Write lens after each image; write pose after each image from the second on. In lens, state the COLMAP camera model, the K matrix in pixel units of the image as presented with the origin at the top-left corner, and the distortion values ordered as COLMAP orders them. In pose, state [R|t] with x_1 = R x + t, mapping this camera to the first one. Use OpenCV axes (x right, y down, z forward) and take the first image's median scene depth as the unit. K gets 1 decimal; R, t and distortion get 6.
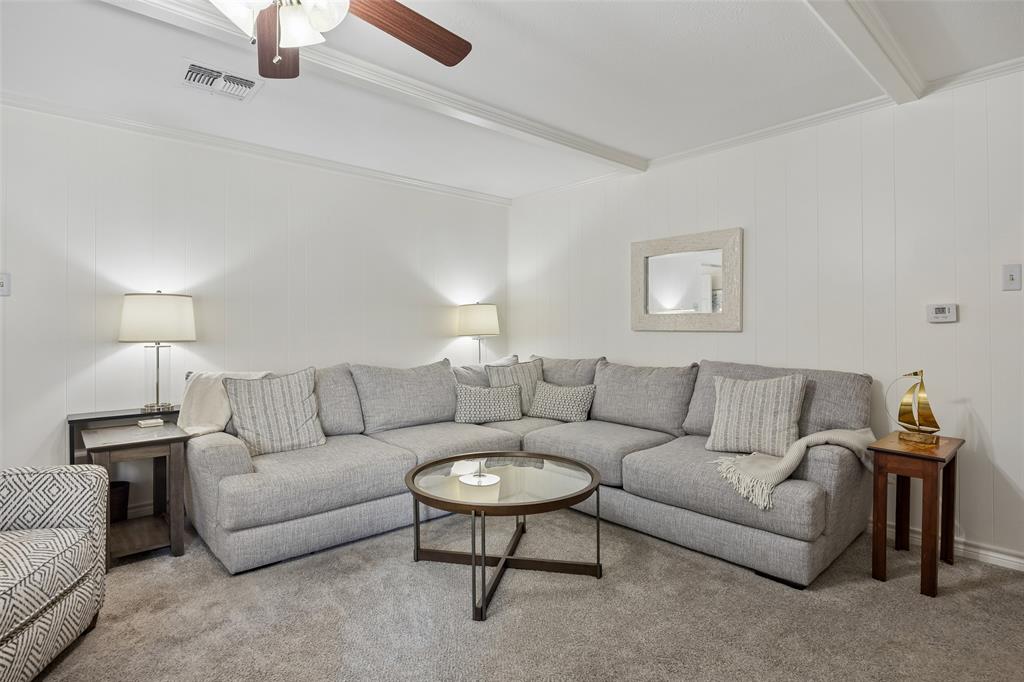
lens RADIAL K [[519.2, 0, 515.5], [0, 519.2, 328.3], [0, 0, 1]] dist [-0.001352, 0.000572]
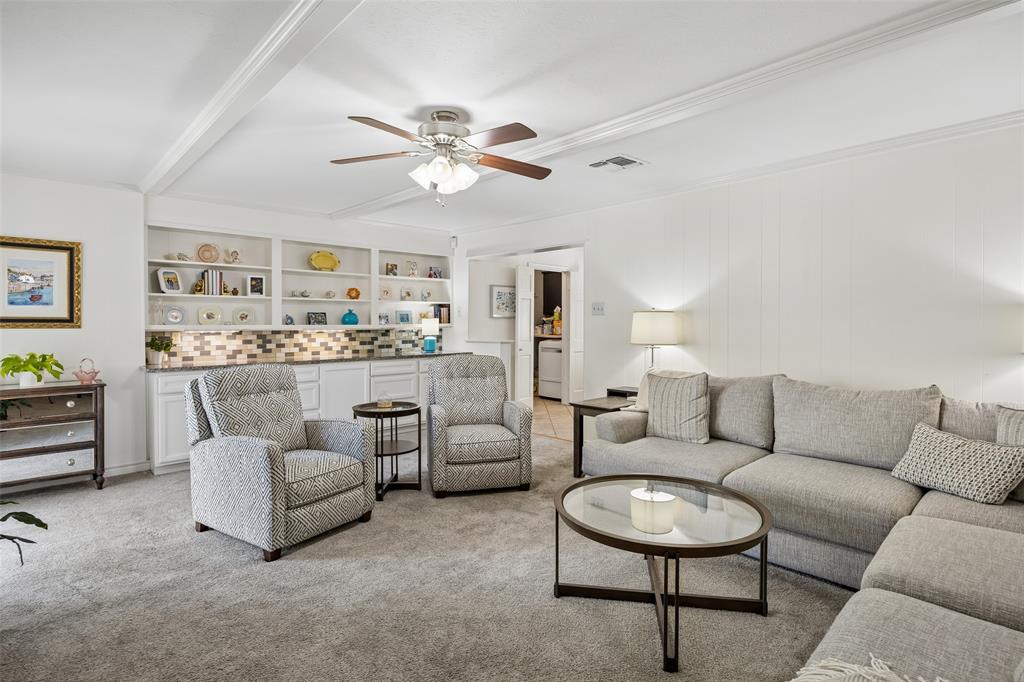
lens RADIAL K [[519.2, 0, 515.5], [0, 519.2, 328.3], [0, 0, 1]] dist [-0.001352, 0.000572]
pose [[0.028605, 0.014335, -0.999488, 0.685063], [0.003259, 0.999891, 0.014434, -0.036767], [0.999585, -0.003670, 0.028555, 0.551285]]
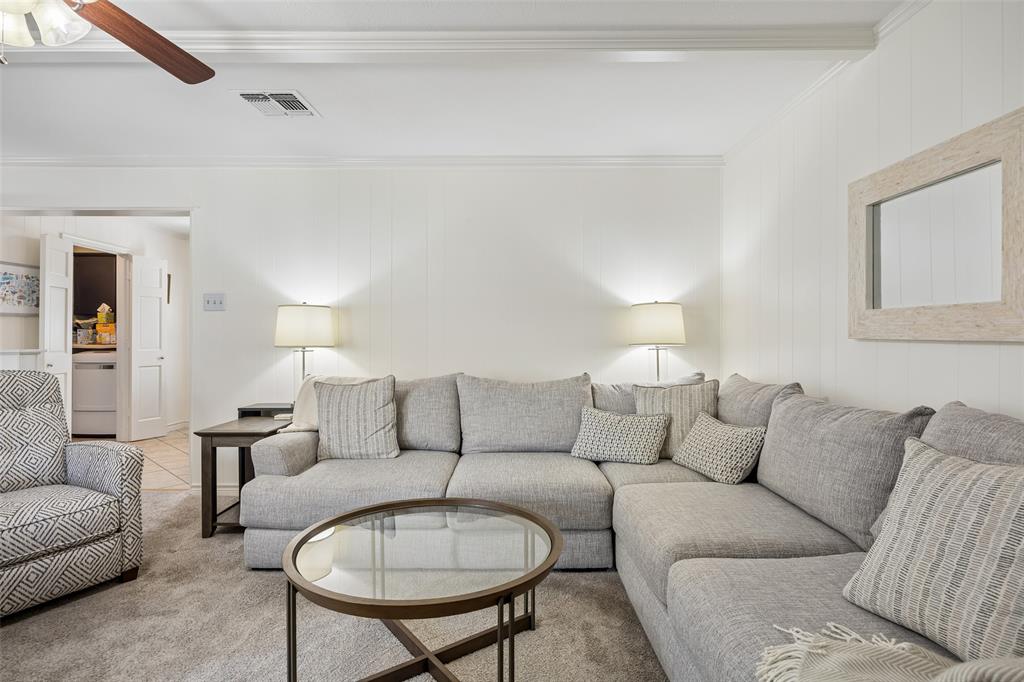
lens RADIAL K [[530.1, 0, 512.0], [0, 530.1, 341.0], [0, 0, 1]] dist [-0.005264, 0.000074]
pose [[0.747536, 0.007345, -0.664181, 0.414153], [-0.000696, 0.999947, 0.010274, 0.000566], [0.664221, -0.007218, 0.747501, 0.406537]]
